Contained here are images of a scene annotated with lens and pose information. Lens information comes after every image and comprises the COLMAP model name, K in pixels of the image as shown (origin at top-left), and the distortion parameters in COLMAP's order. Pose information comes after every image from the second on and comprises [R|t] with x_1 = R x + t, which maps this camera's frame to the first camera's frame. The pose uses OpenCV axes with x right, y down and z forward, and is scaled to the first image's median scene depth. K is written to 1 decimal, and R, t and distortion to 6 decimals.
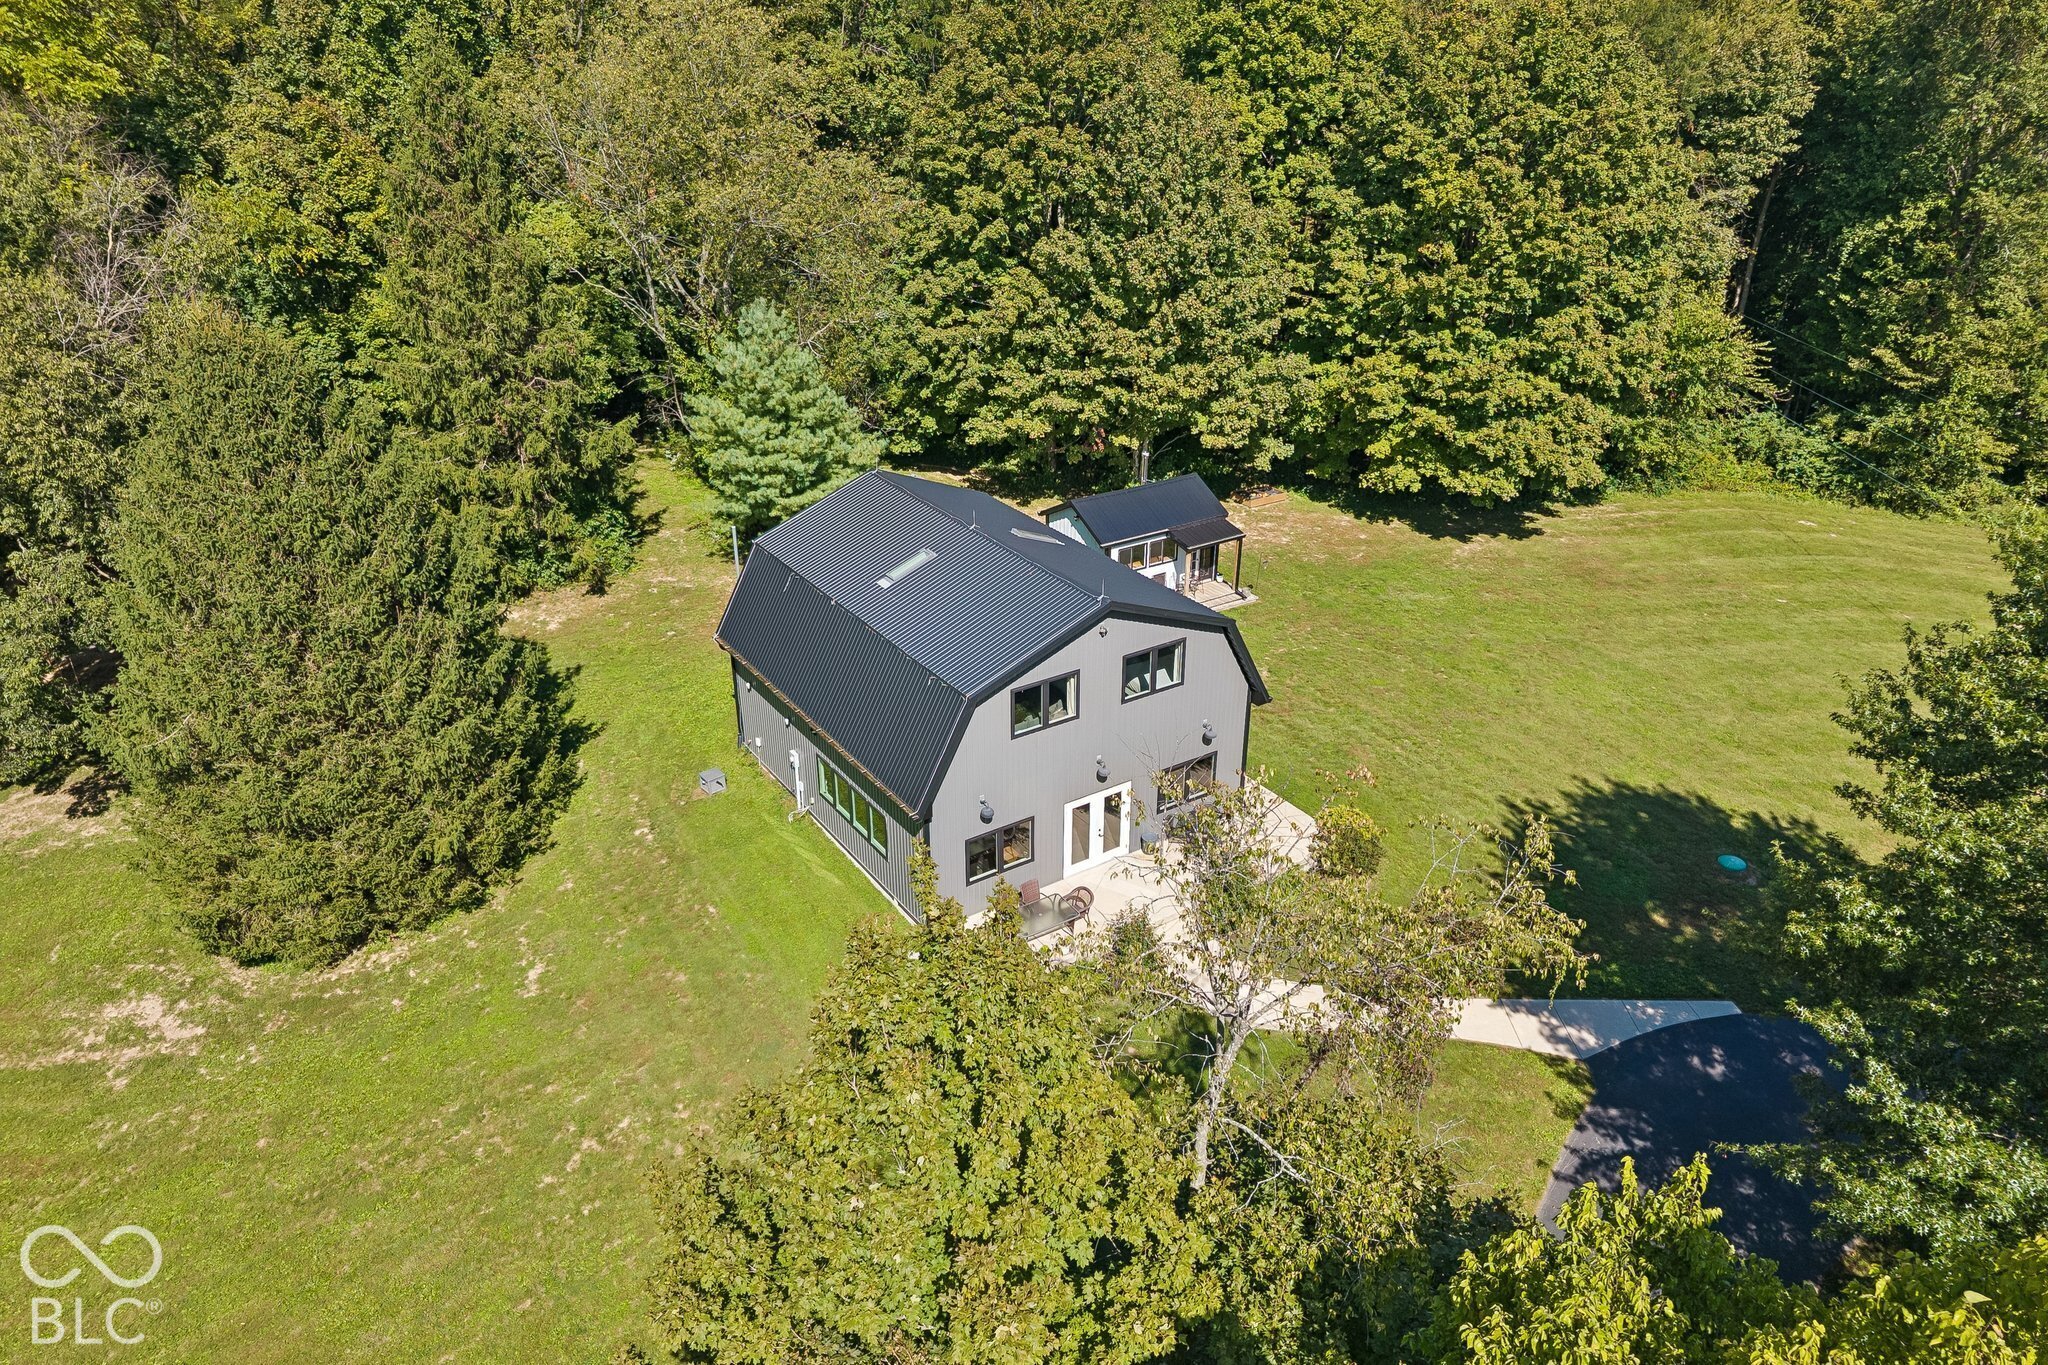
lens RADIAL K [[1394.0, 0, 1022.9], [0, 1394.0, 685.3], [0, 0, 1]] dist [0.005752, -0.007145]
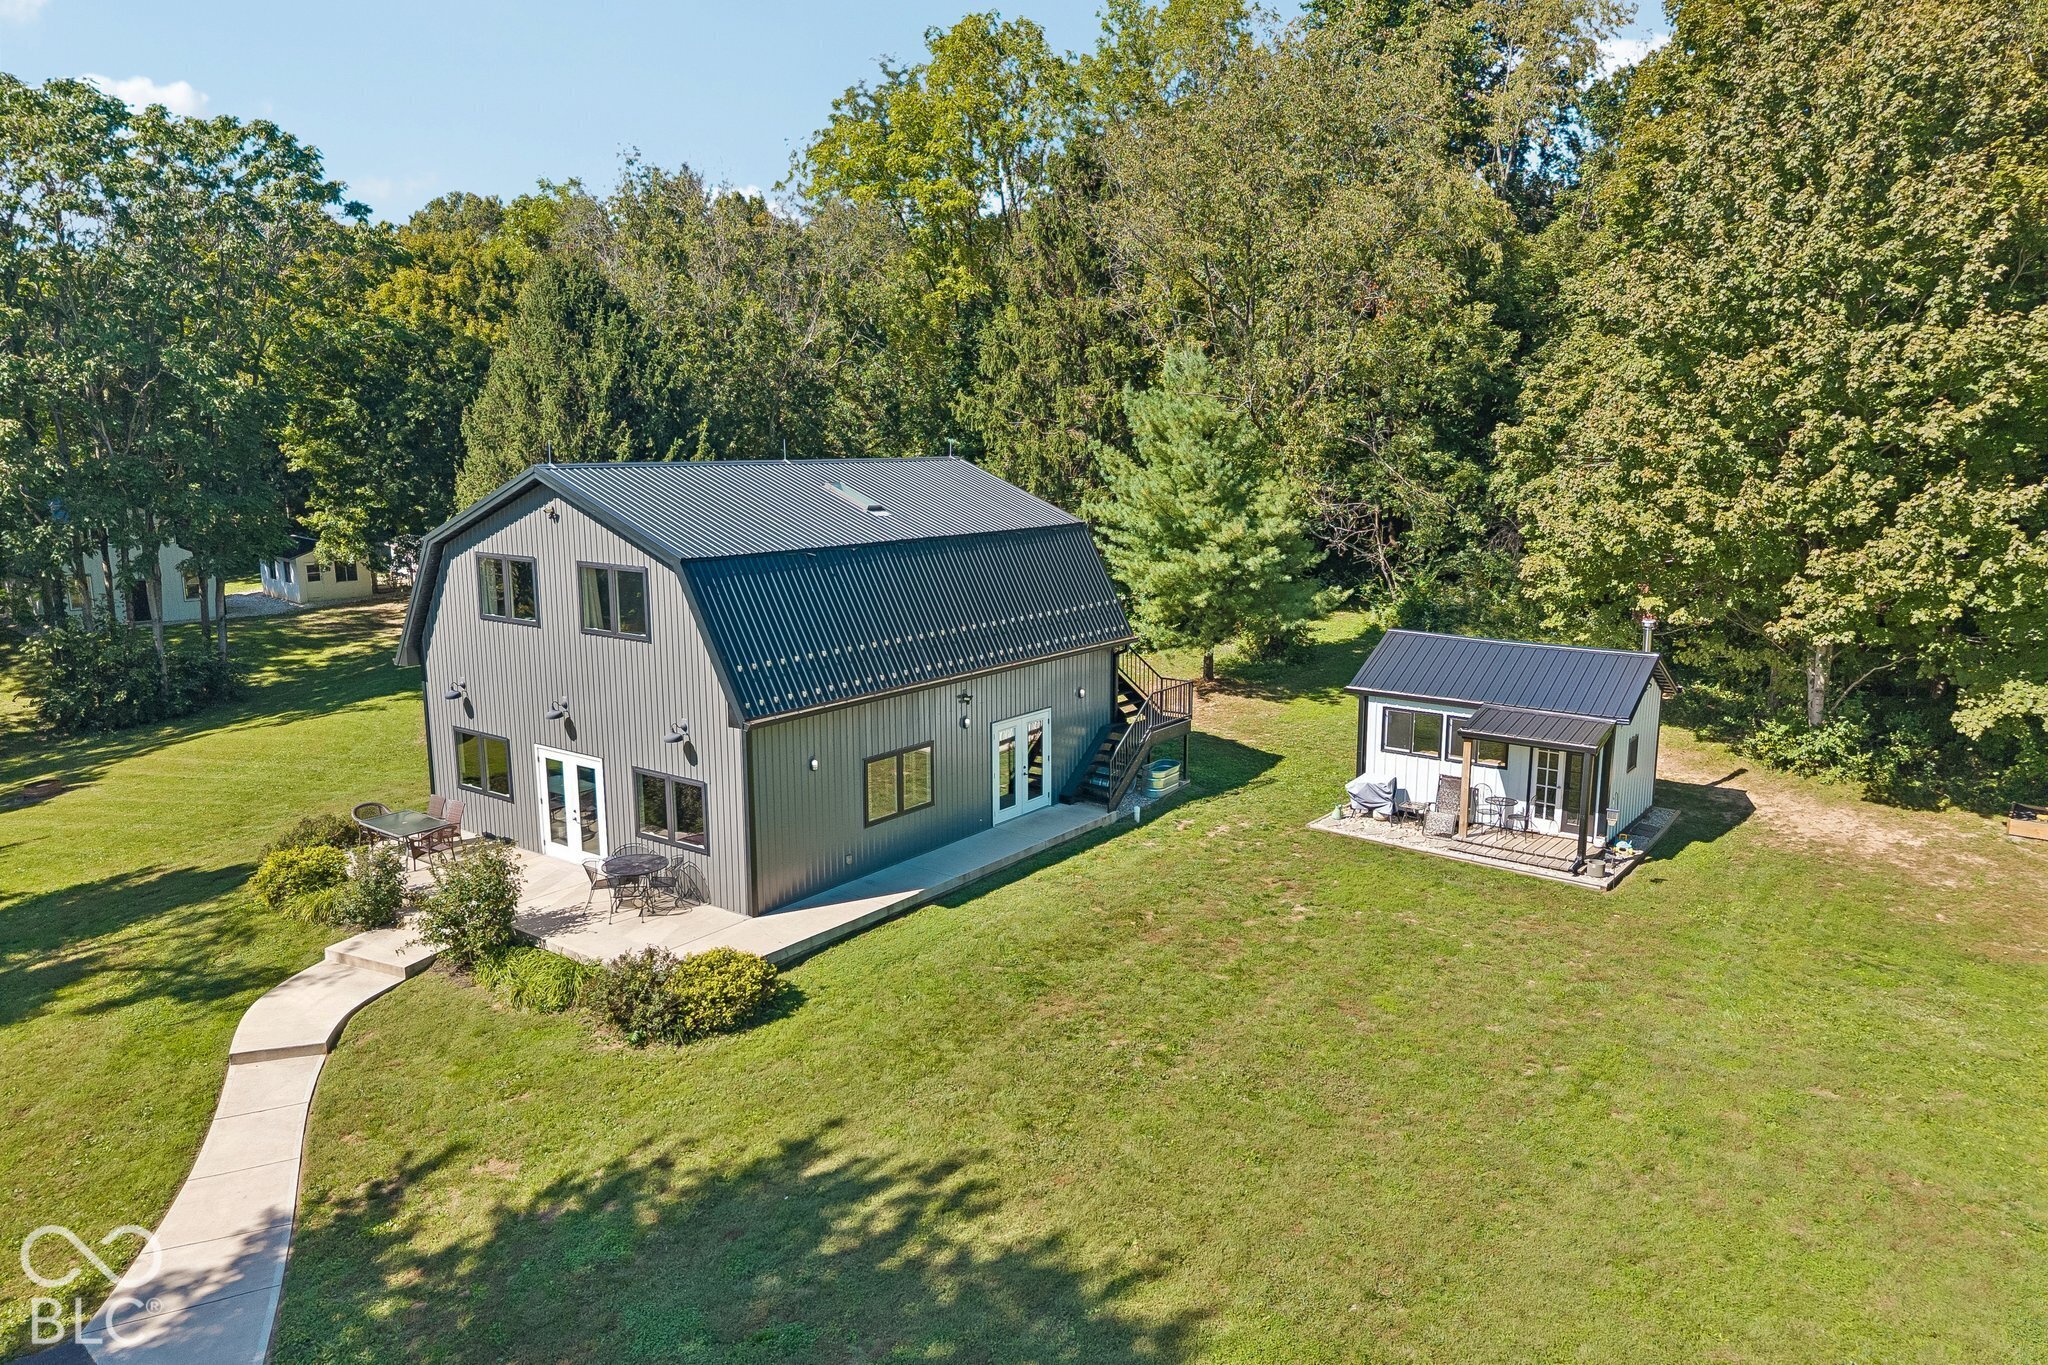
lens RADIAL K [[1394.0, 0, 1021.0], [0, 1394.0, 688.8], [0, 0, 1]] dist [0.005752, -0.007145]
pose [[0.327656, 0.173852, -0.928664, 0.546184], [-0.422859, 0.905966, 0.020407, -0.048113], [0.844886, 0.386007, 0.370360, 0.602155]]
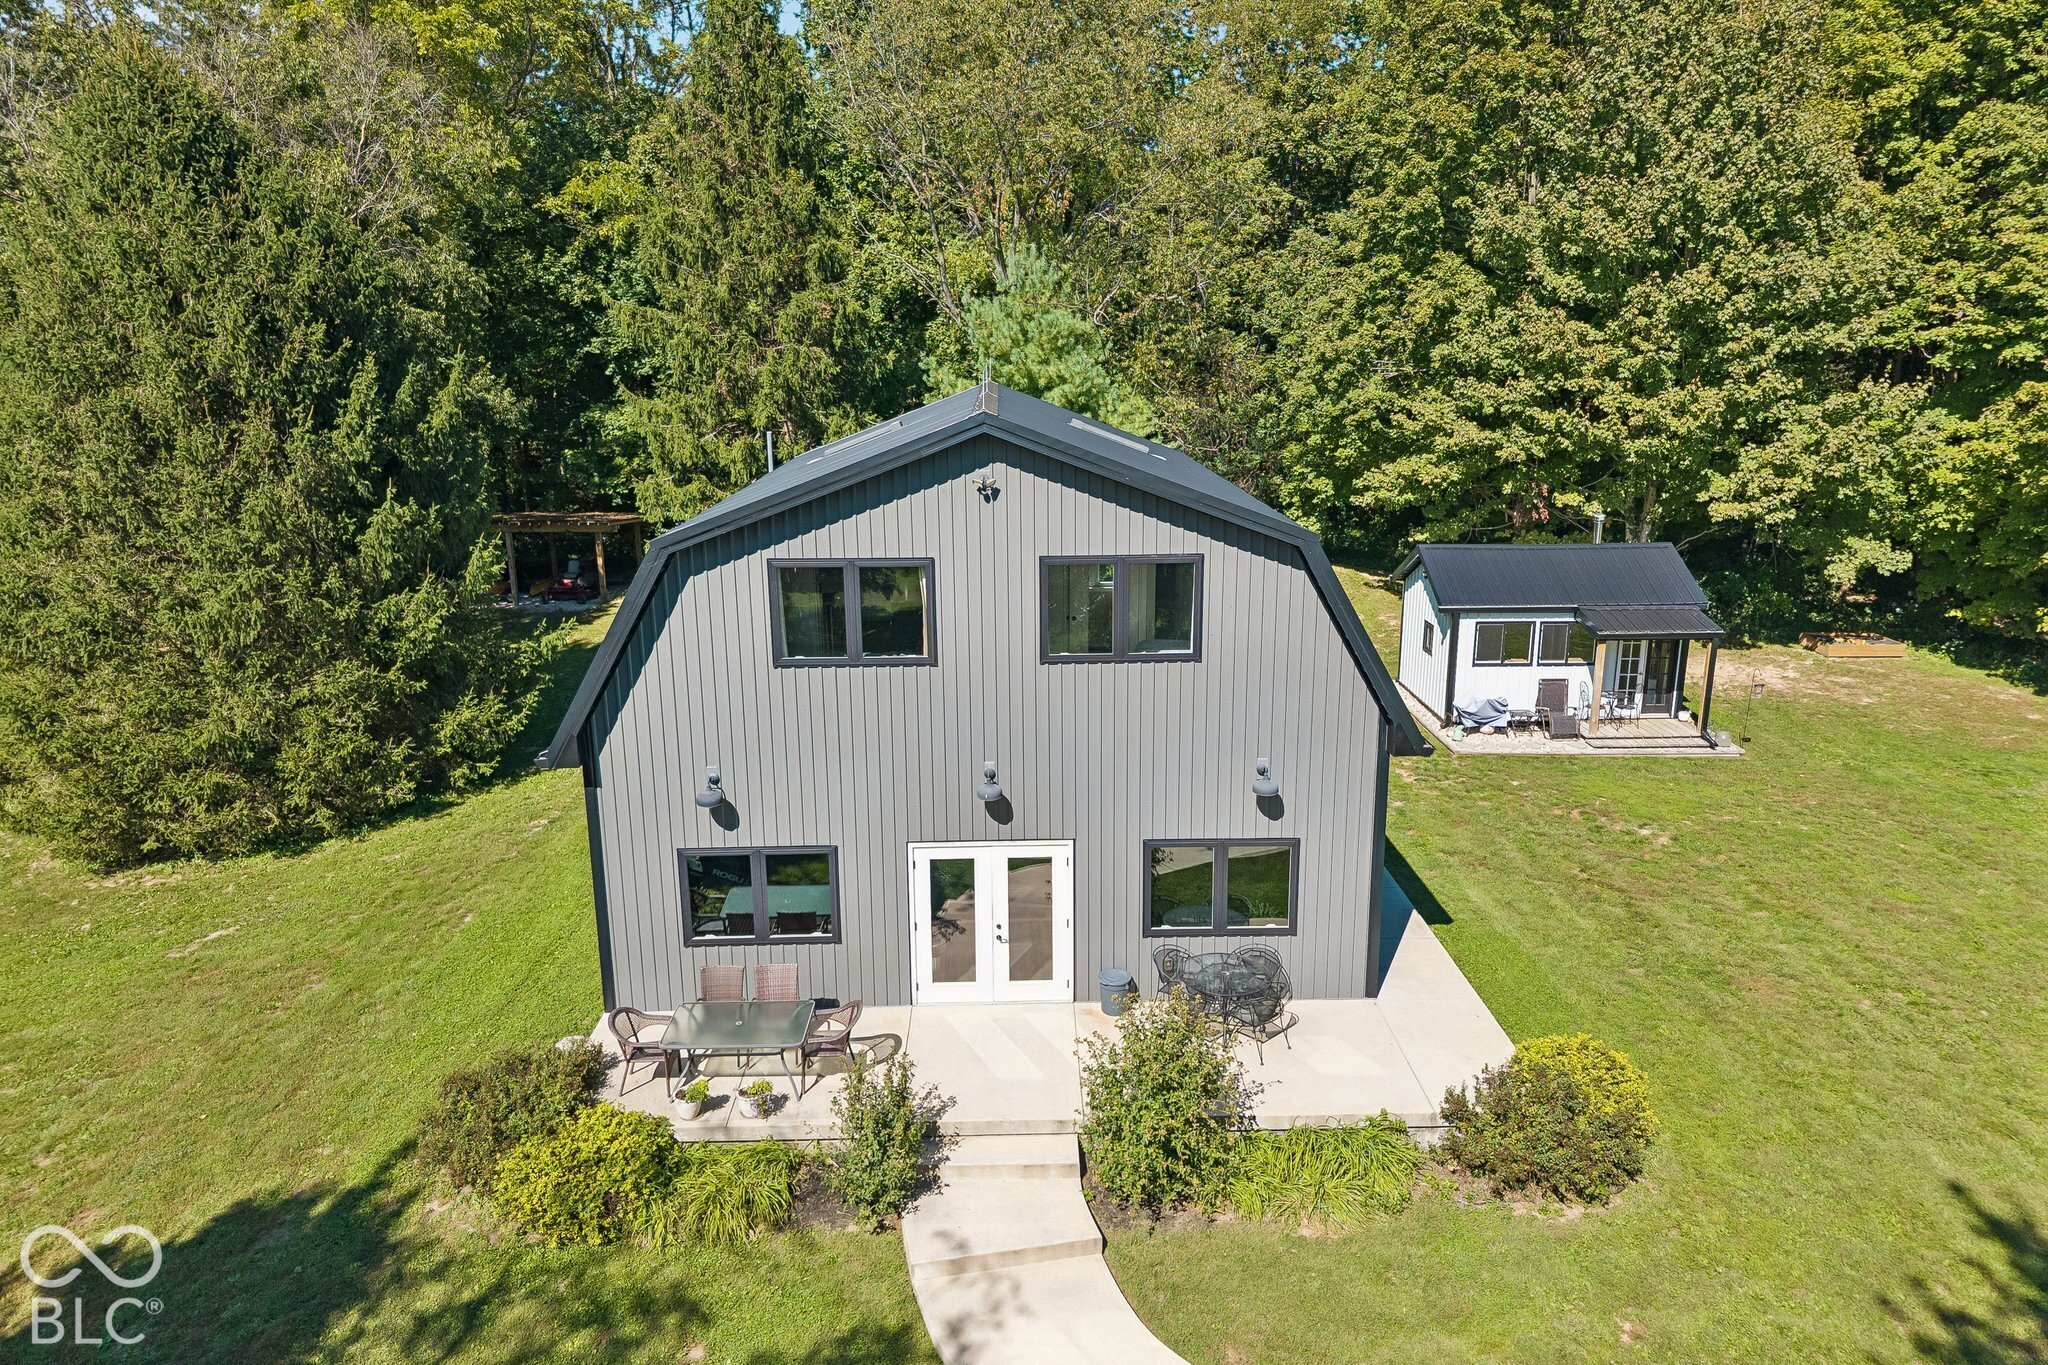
lens RADIAL K [[1394.0, 0, 1024.4], [0, 1394.0, 667.2], [0, 0, 1]] dist [0.005752, -0.007145]
pose [[0.844281, 0.119293, -0.522455, 0.210913], [-0.234796, 0.958698, -0.160525, 0.061697], [0.481728, 0.258199, 0.837420, 0.374285]]
